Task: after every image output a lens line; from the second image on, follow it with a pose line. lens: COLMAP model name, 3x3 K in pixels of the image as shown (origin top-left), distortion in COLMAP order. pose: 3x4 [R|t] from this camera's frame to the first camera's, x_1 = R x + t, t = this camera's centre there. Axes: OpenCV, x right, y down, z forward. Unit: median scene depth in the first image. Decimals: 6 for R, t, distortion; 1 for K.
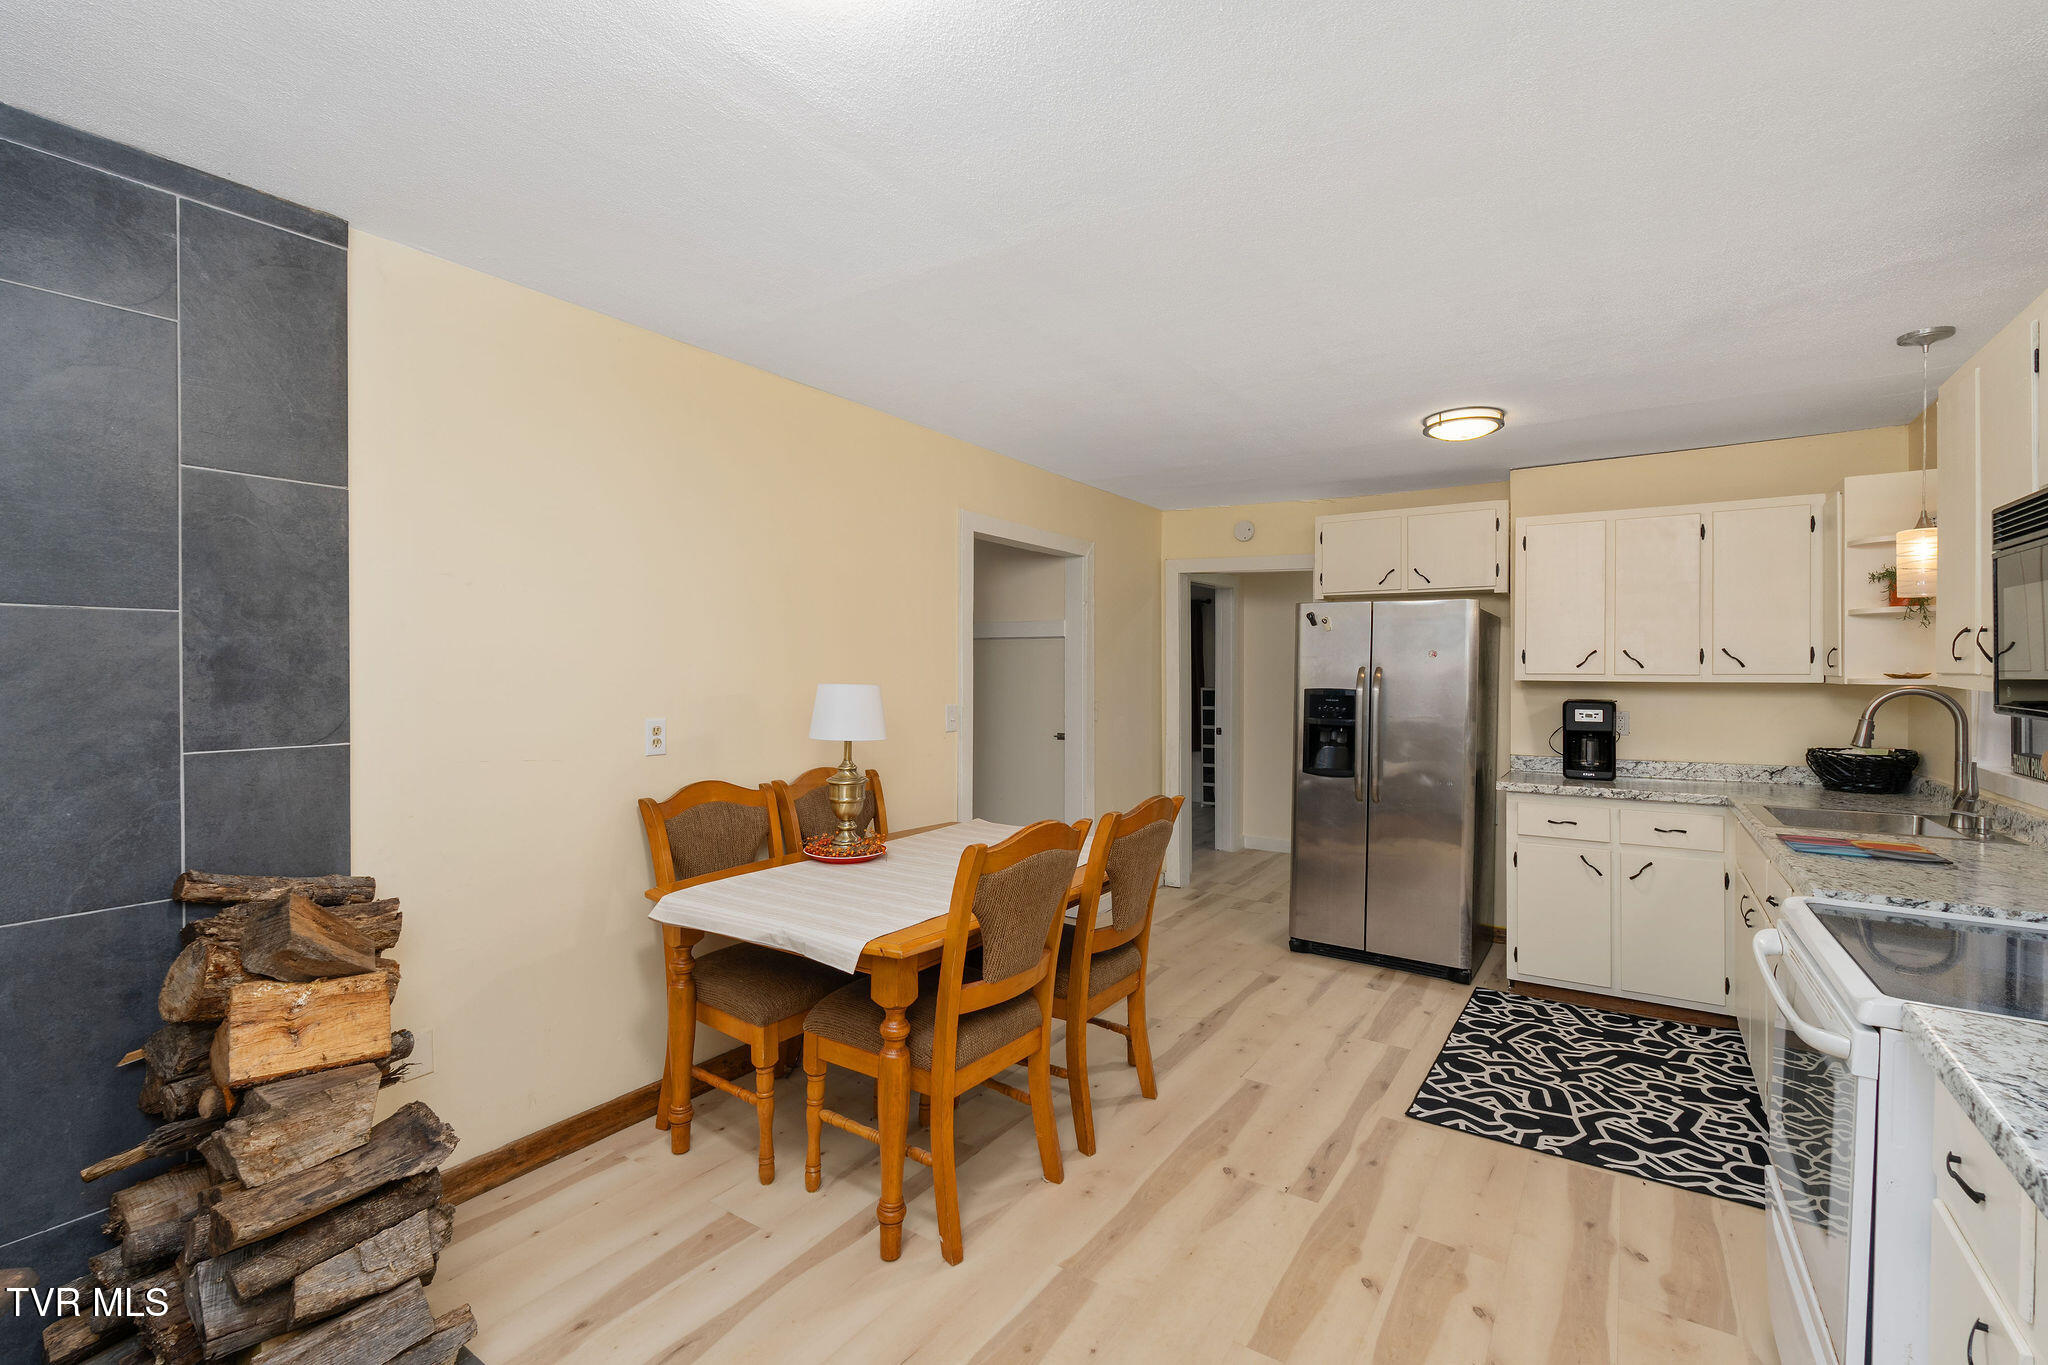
lens RADIAL K [[917.8, 0, 1023.3], [0, 917.8, 675.3], [0, 0, 1]] dist [0.000188, 0.000027]
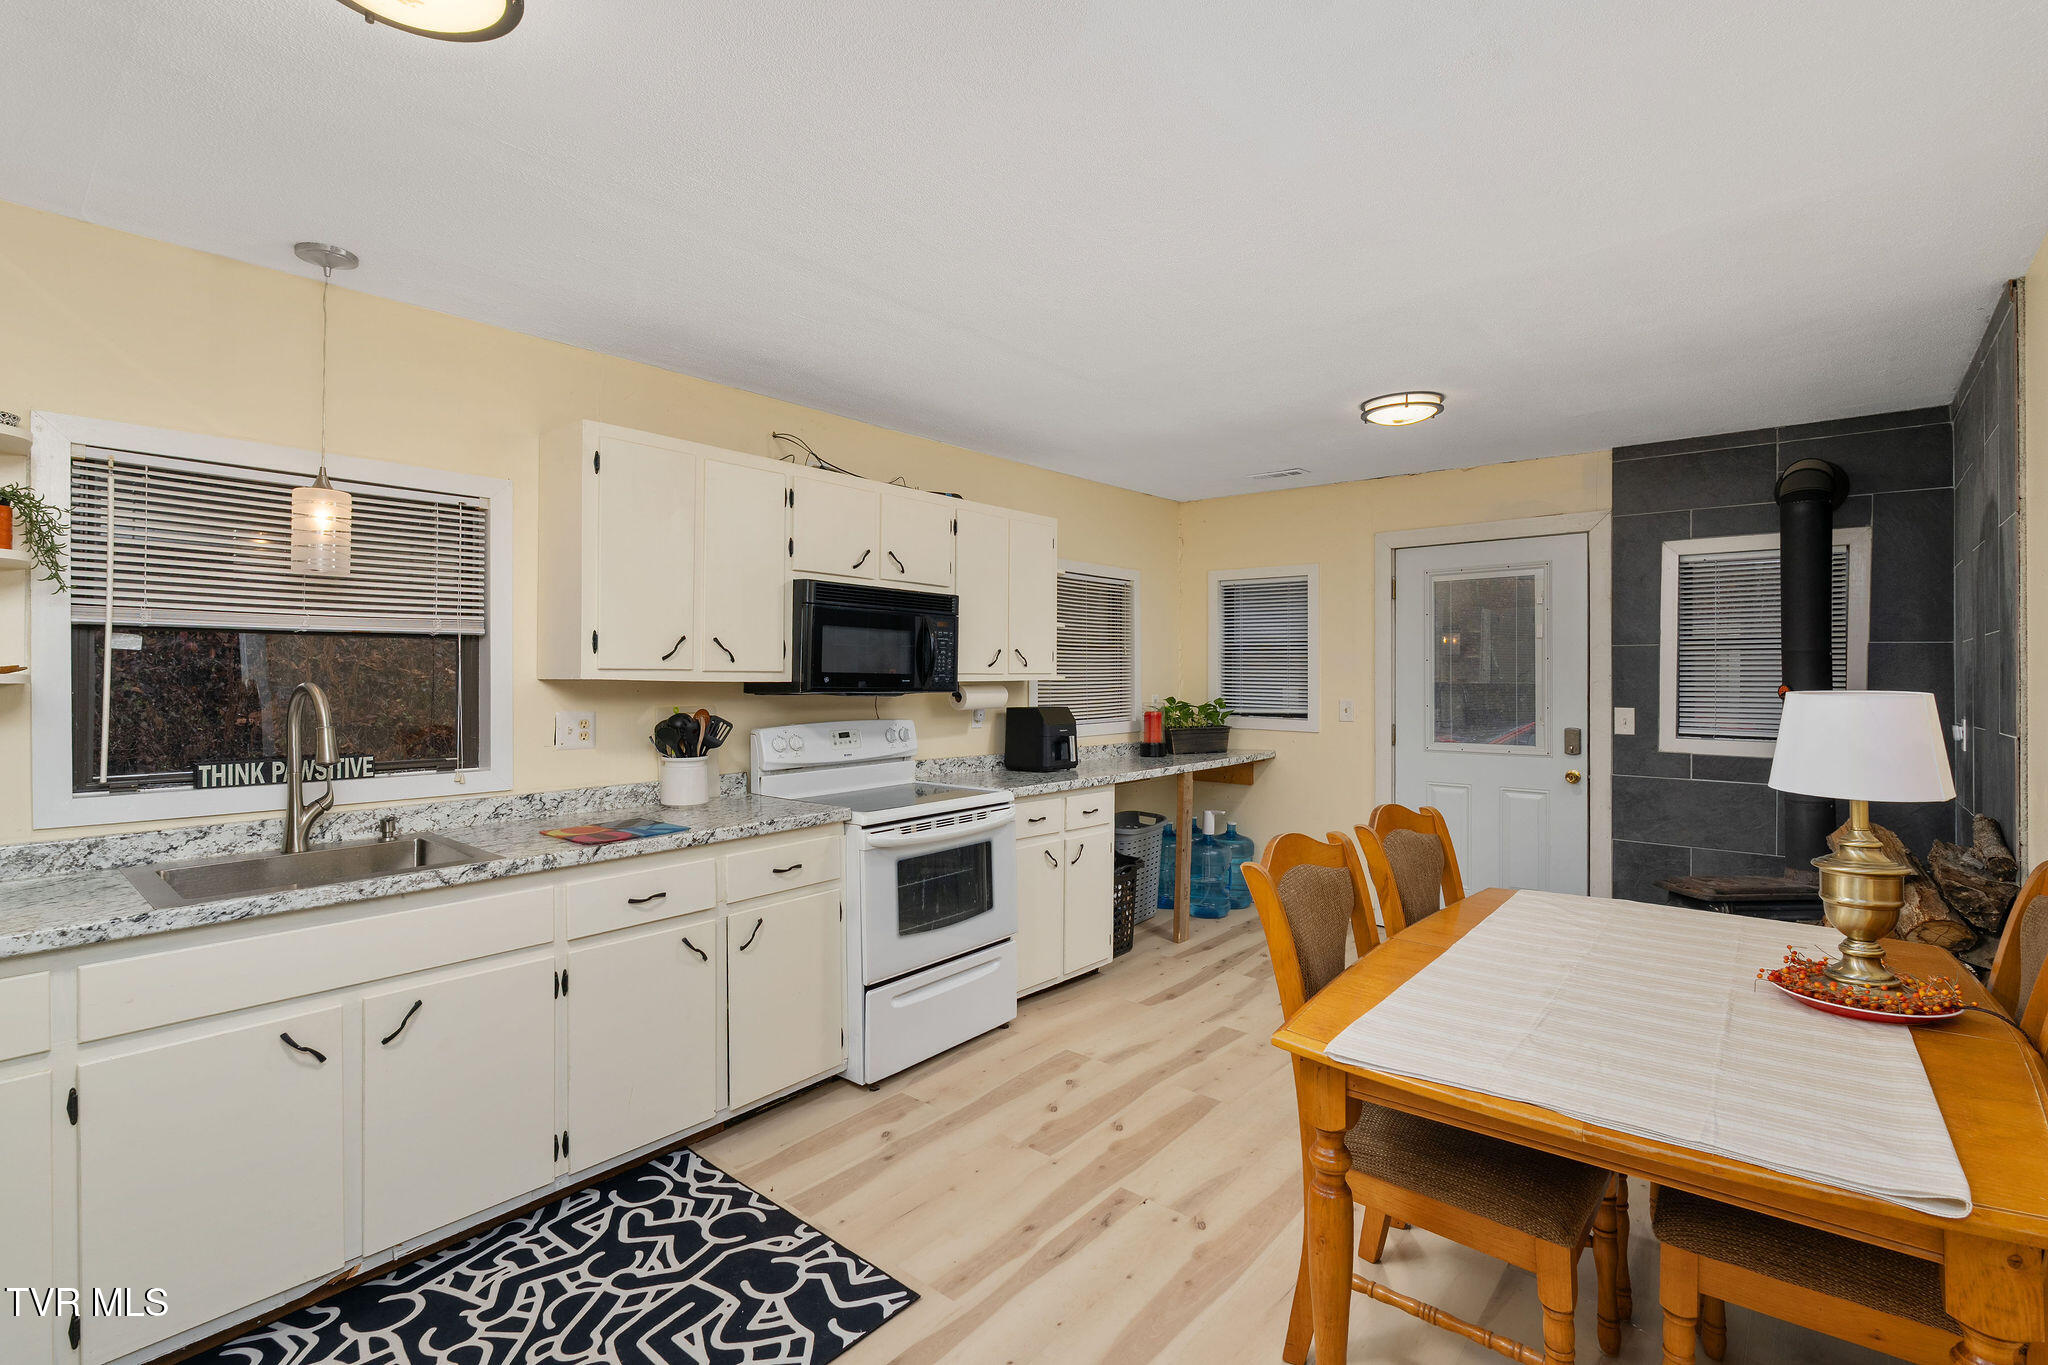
lens RADIAL K [[917.8, 0, 1023.3], [0, 917.8, 675.3], [0, 0, 1]] dist [0.000188, 0.000027]
pose [[-0.992337, -0.005276, 0.123447, 0.230988], [-0.004667, 0.999975, 0.005217, -0.001832], [-0.123471, 0.004601, -0.992337, 1.536791]]
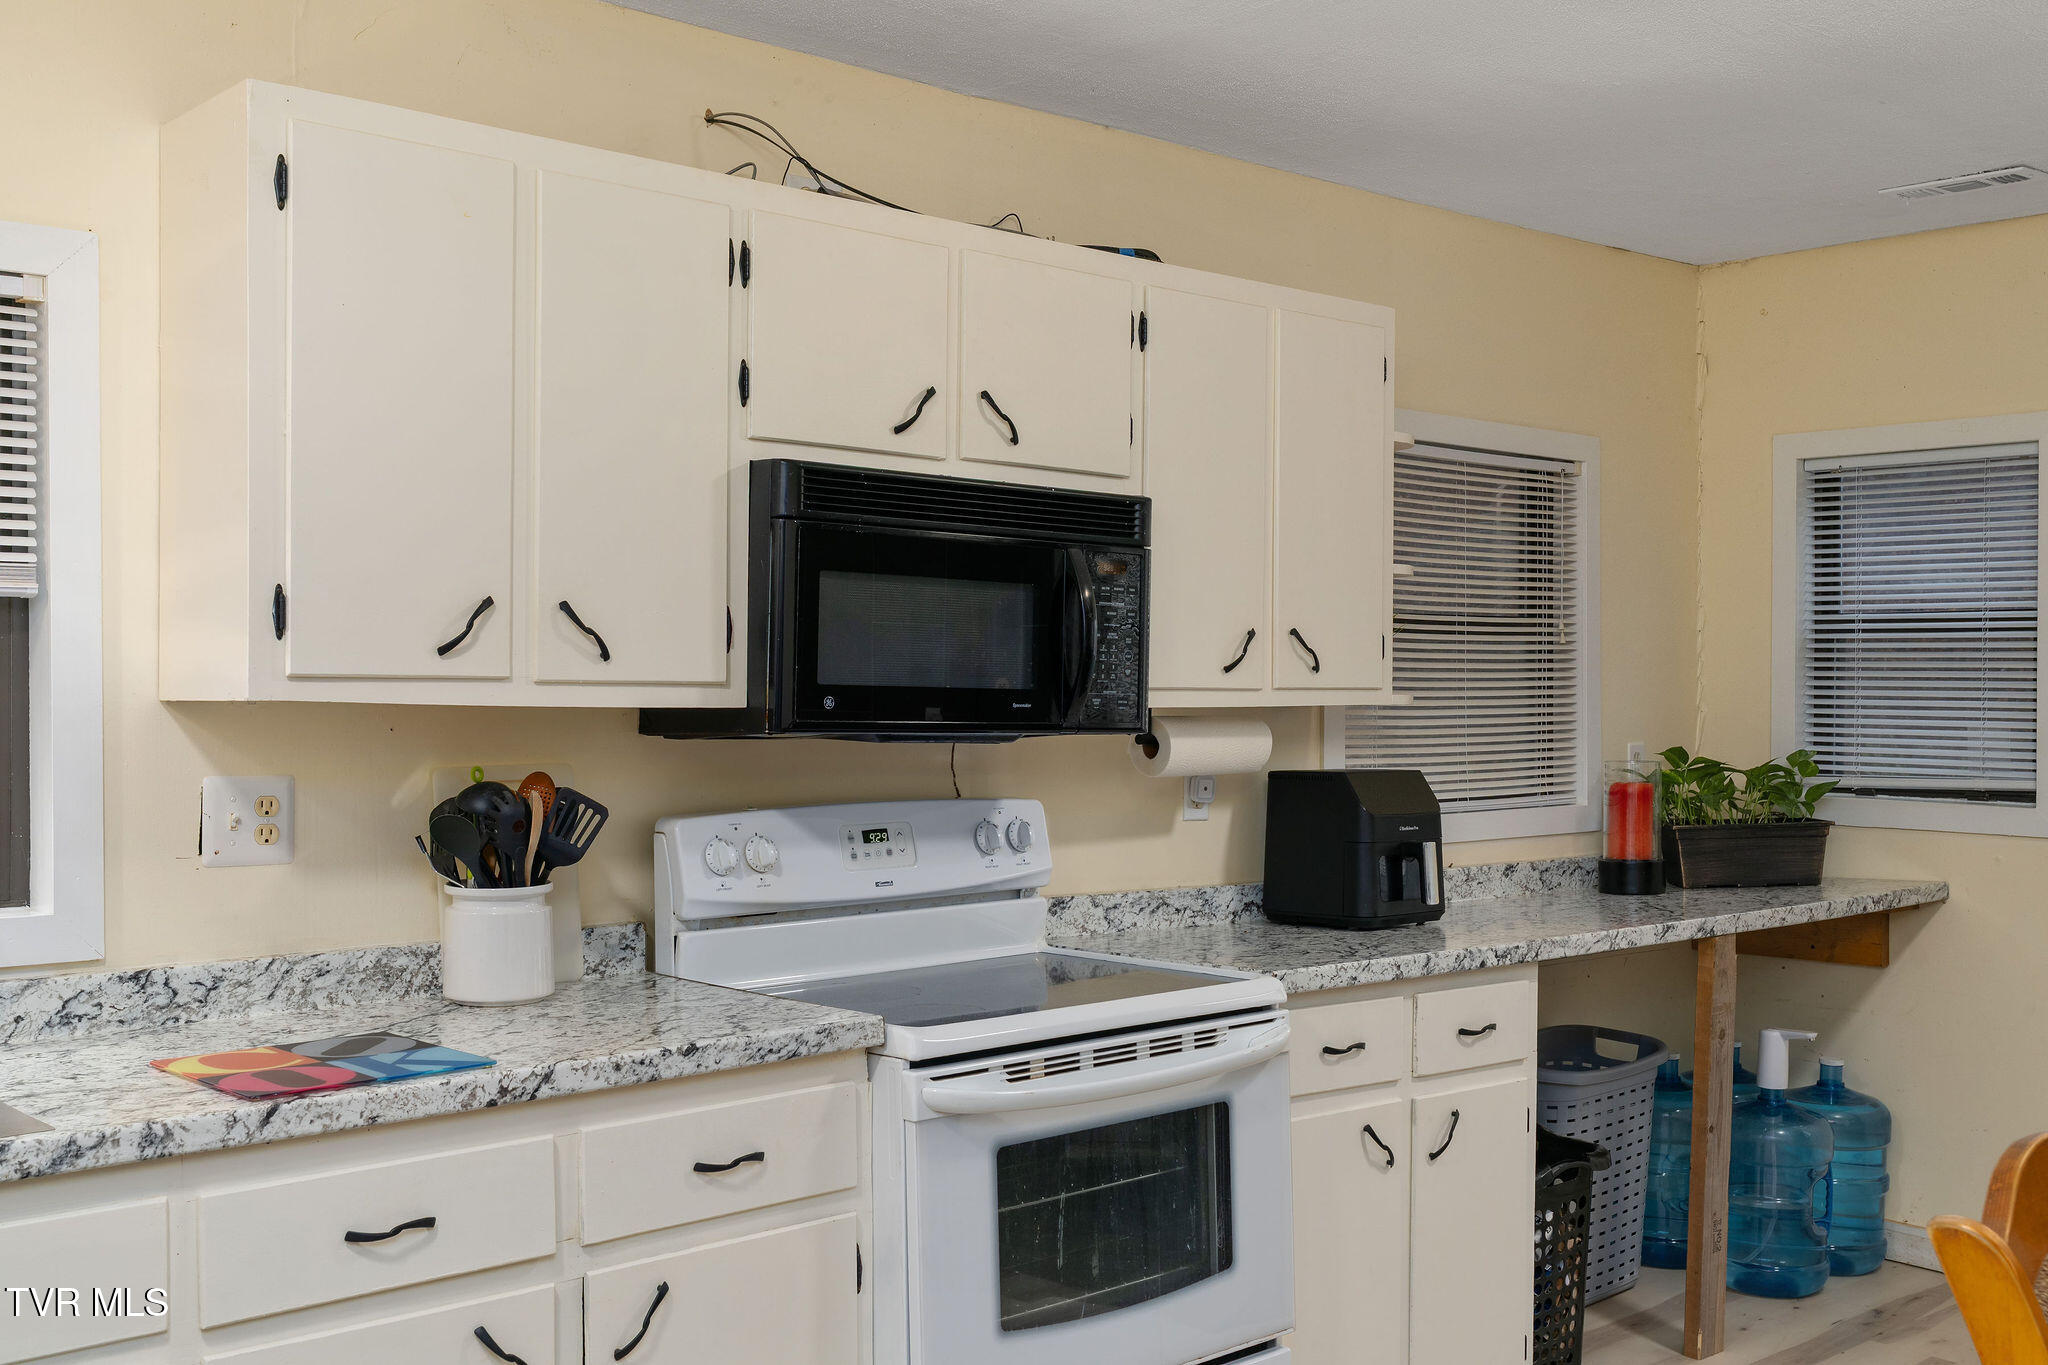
lens RADIAL K [[2089.4, 0, 1026.0], [0, 2089.4, 705.7], [0, 0, 1]] dist [0.004778, -0.000574]
pose [[-0.966605, -0.007722, 0.256153, 0.240682], [-0.004970, 0.999923, 0.011391, -0.000567], [-0.256221, 0.009737, -0.966569, 1.455423]]
